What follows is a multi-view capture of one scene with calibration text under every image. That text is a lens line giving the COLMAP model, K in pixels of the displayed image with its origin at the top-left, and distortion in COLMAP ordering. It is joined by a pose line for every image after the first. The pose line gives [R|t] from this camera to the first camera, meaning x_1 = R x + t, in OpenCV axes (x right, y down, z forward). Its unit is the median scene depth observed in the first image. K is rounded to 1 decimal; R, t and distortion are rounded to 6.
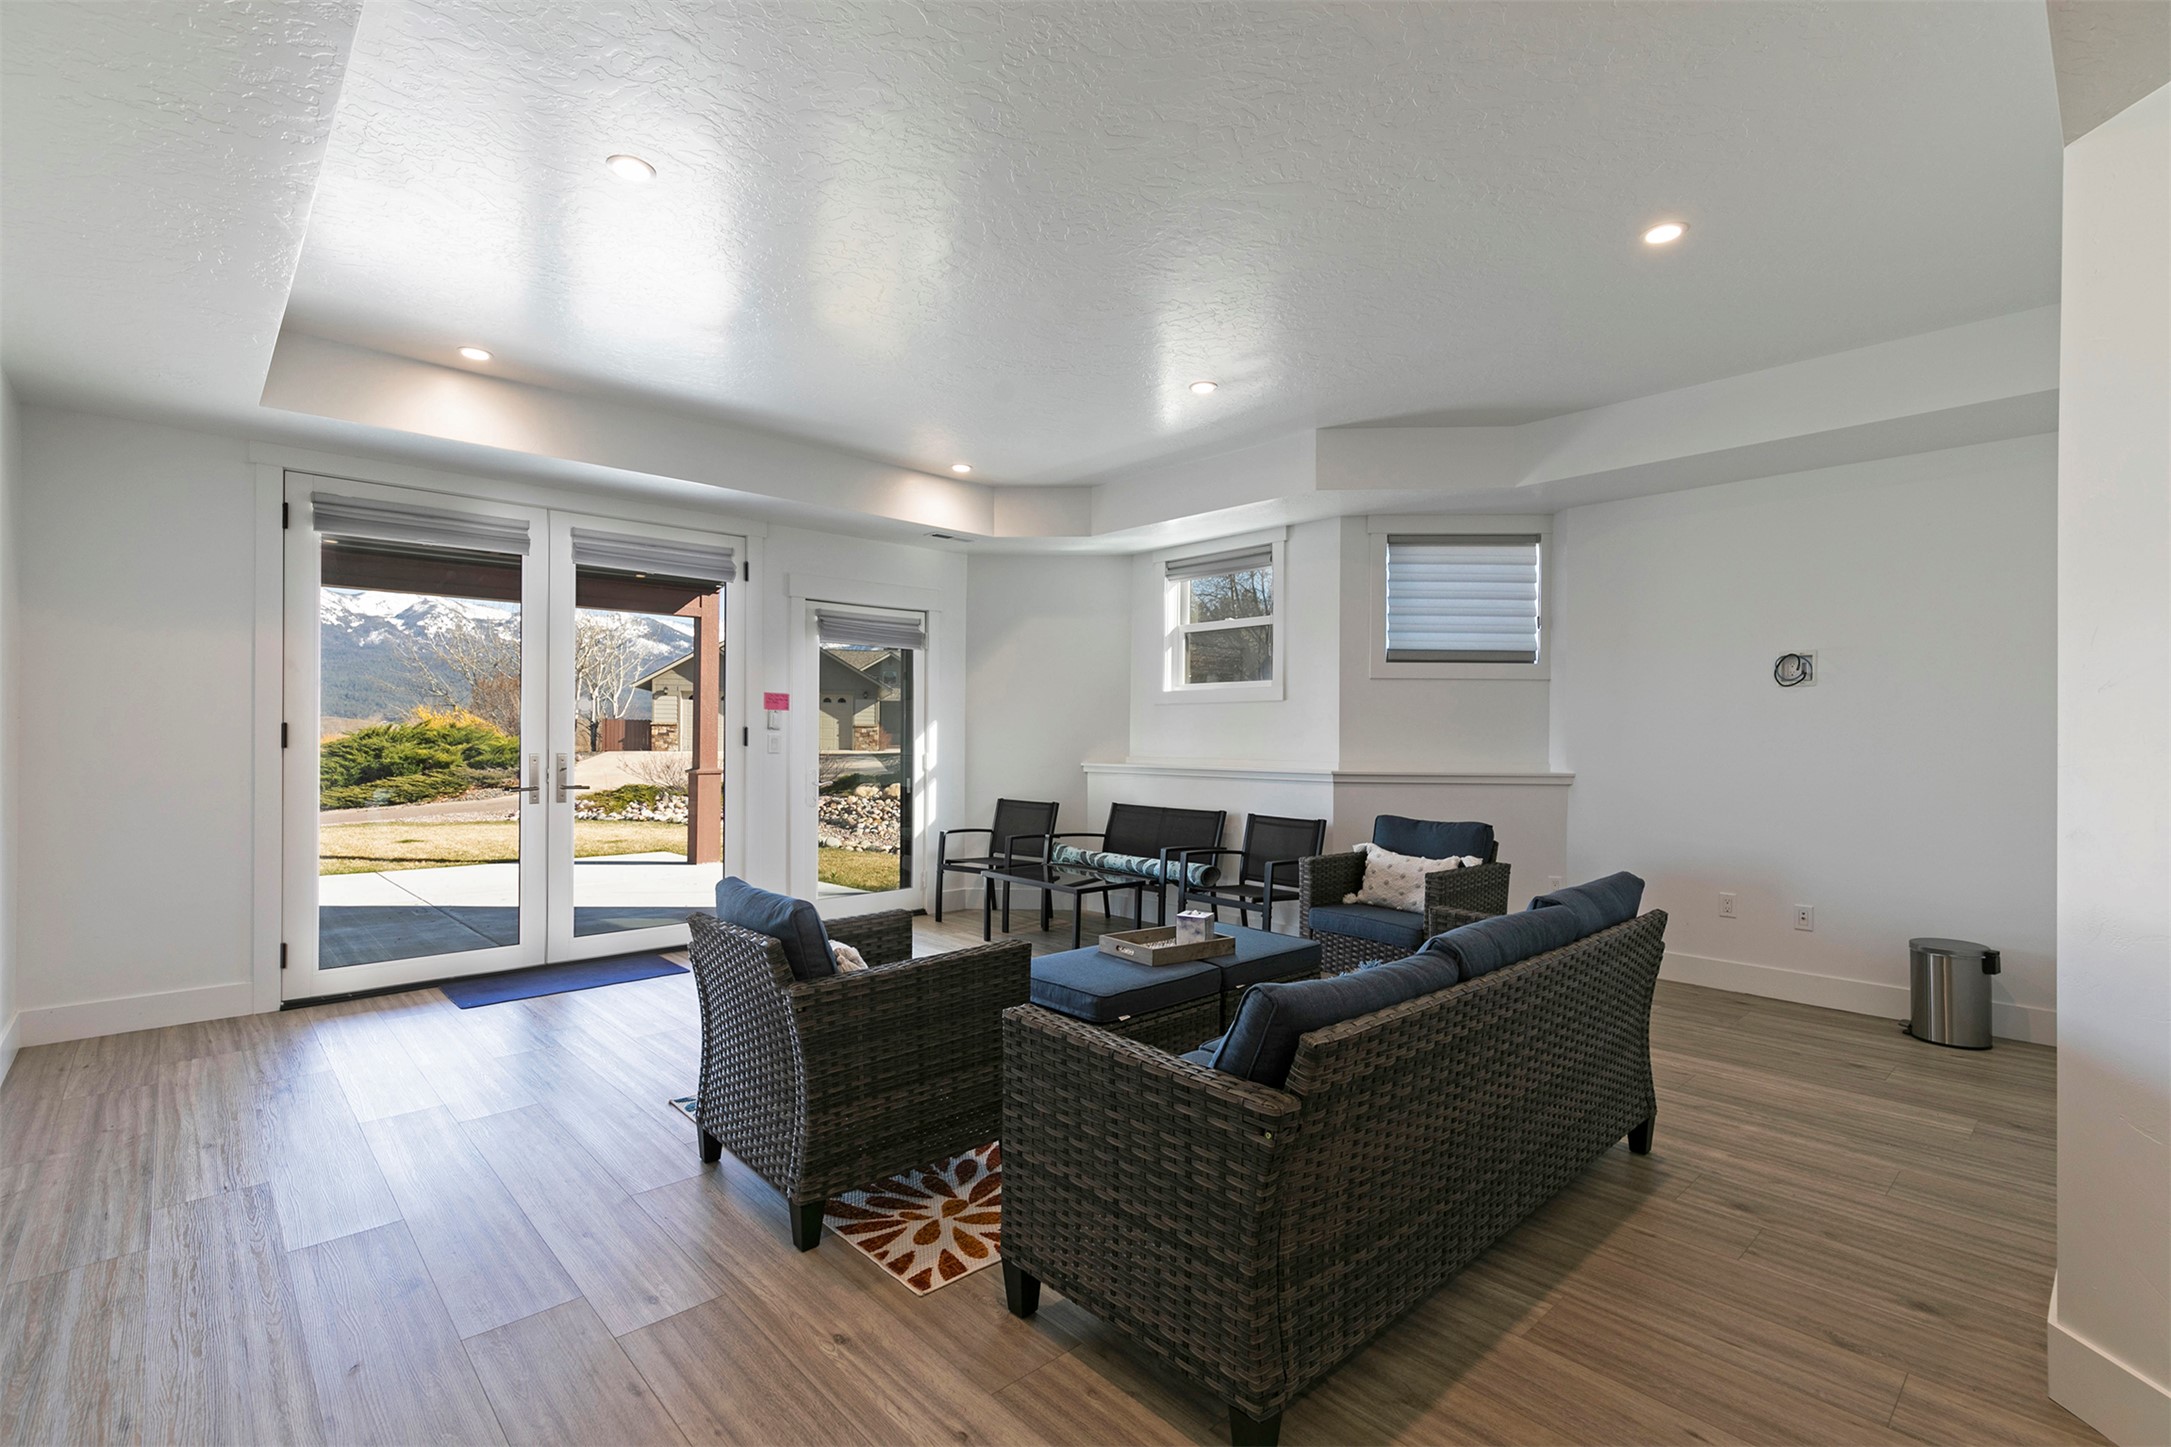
lens RADIAL K [[990.5, 0, 1089.5], [0, 990.5, 726.5], [0, 0, 1]] dist [-0.016889, -0.000232]
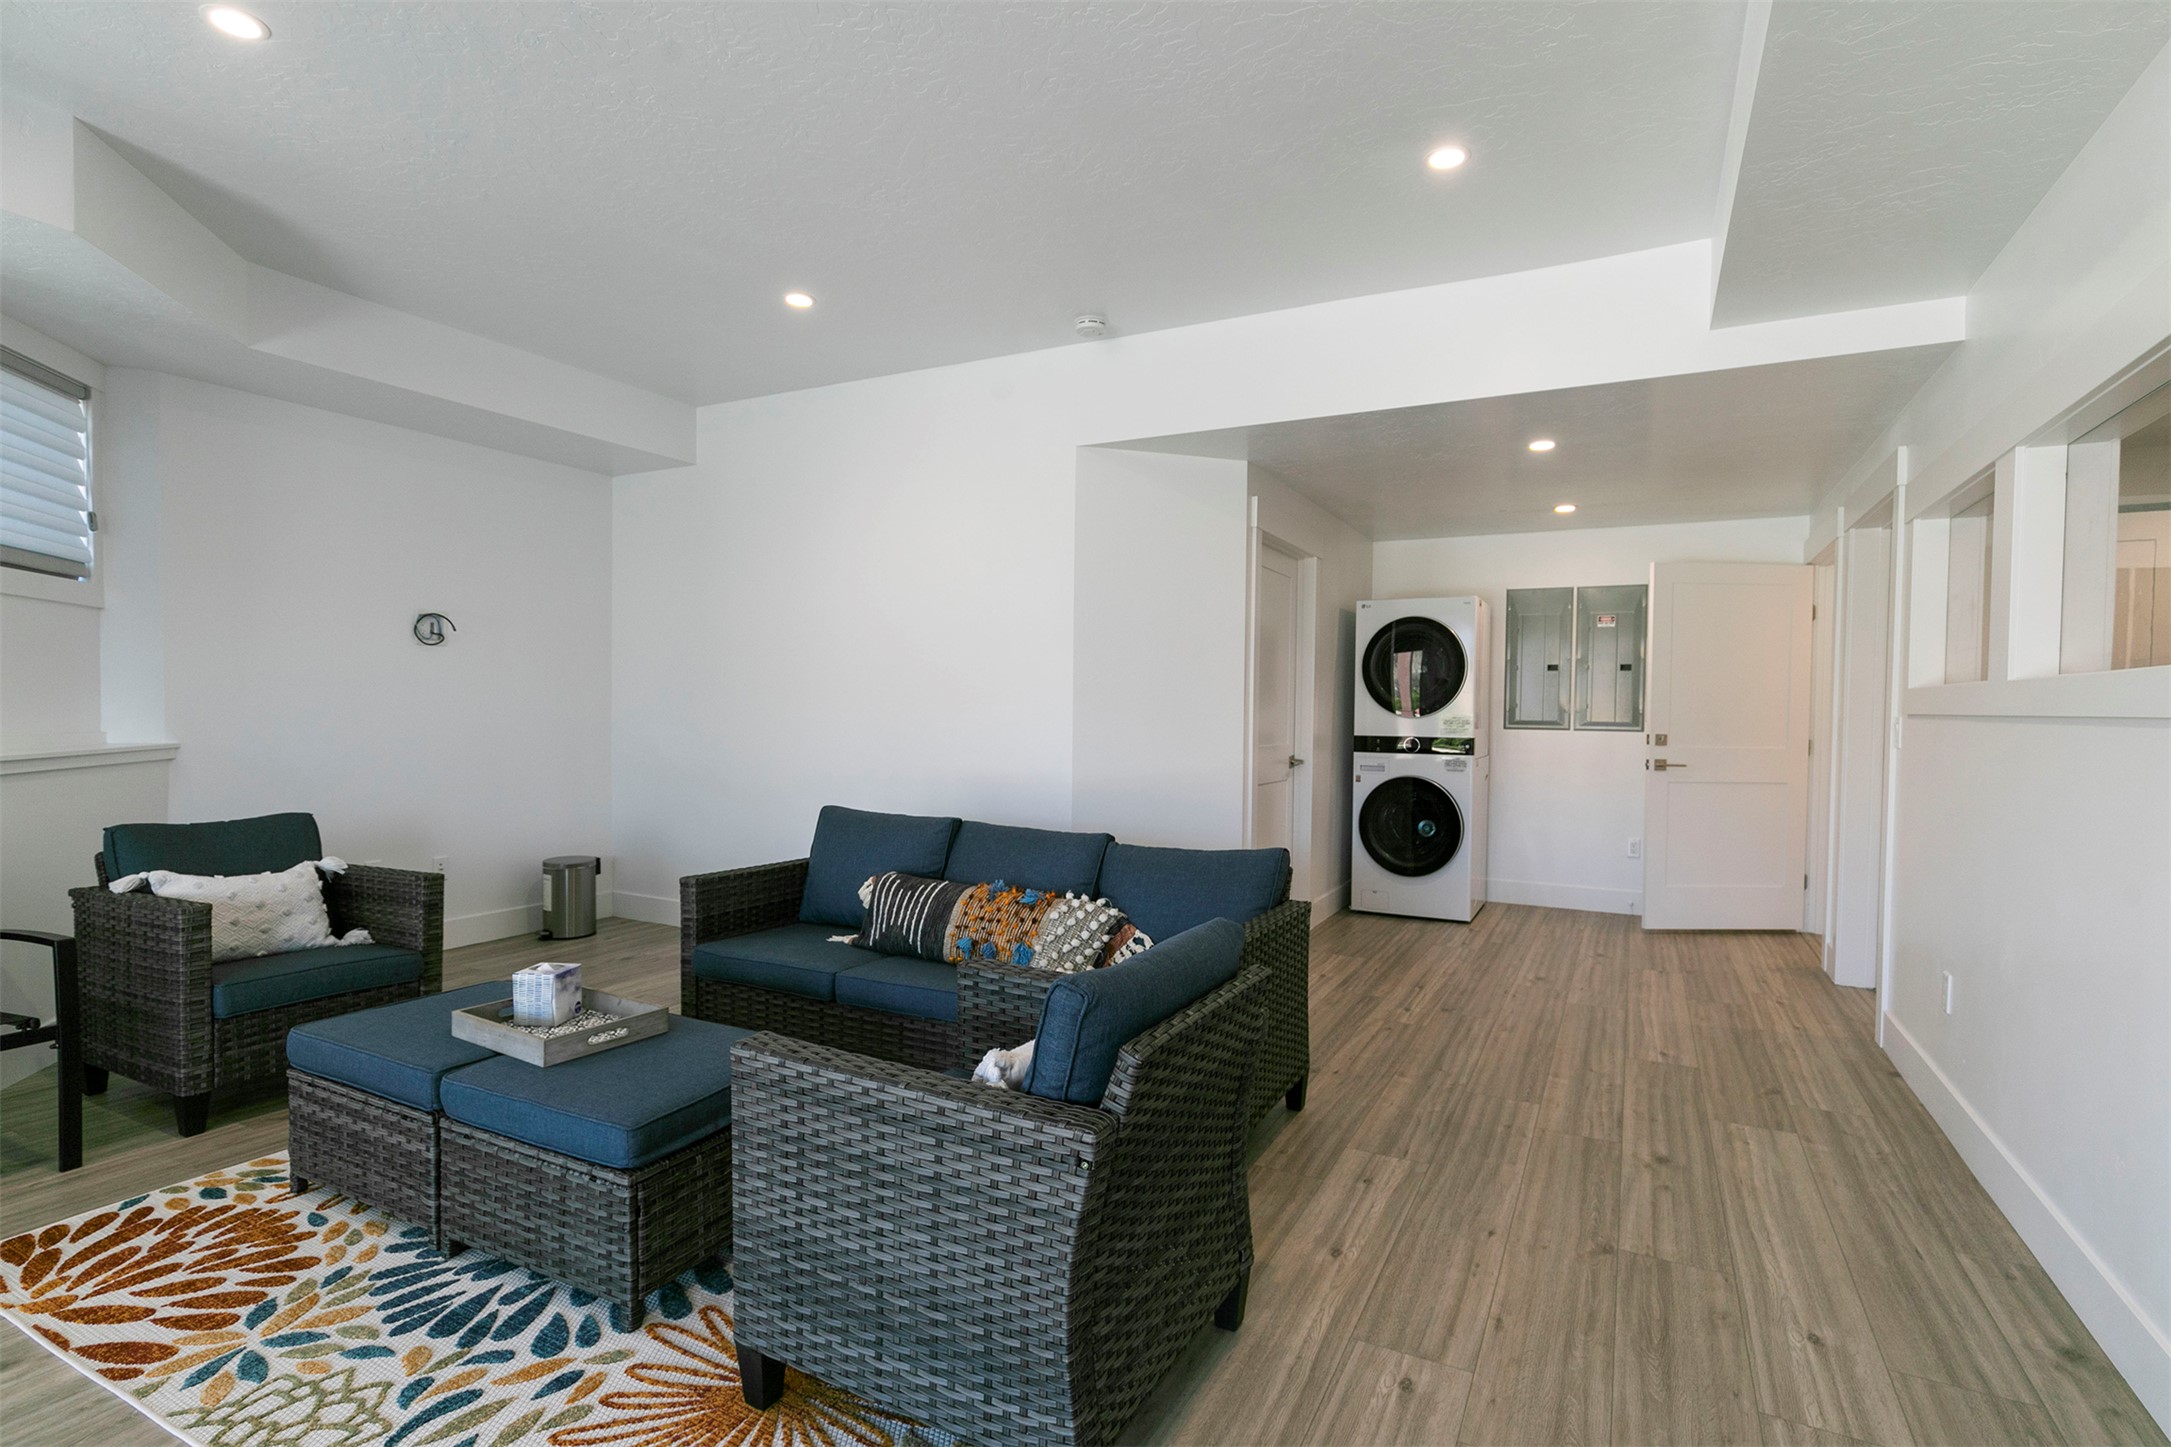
lens RADIAL K [[1068.7, 0, 1085.9], [0, 1068.7, 724.8], [0, 0, 1]] dist [0.003720, 0.000332]
pose [[-0.343064, -0.030519, 0.938816, -0.476321], [-0.026382, 0.999391, 0.022848, -0.001503], [-0.938942, -0.016929, -0.343660, 0.628196]]
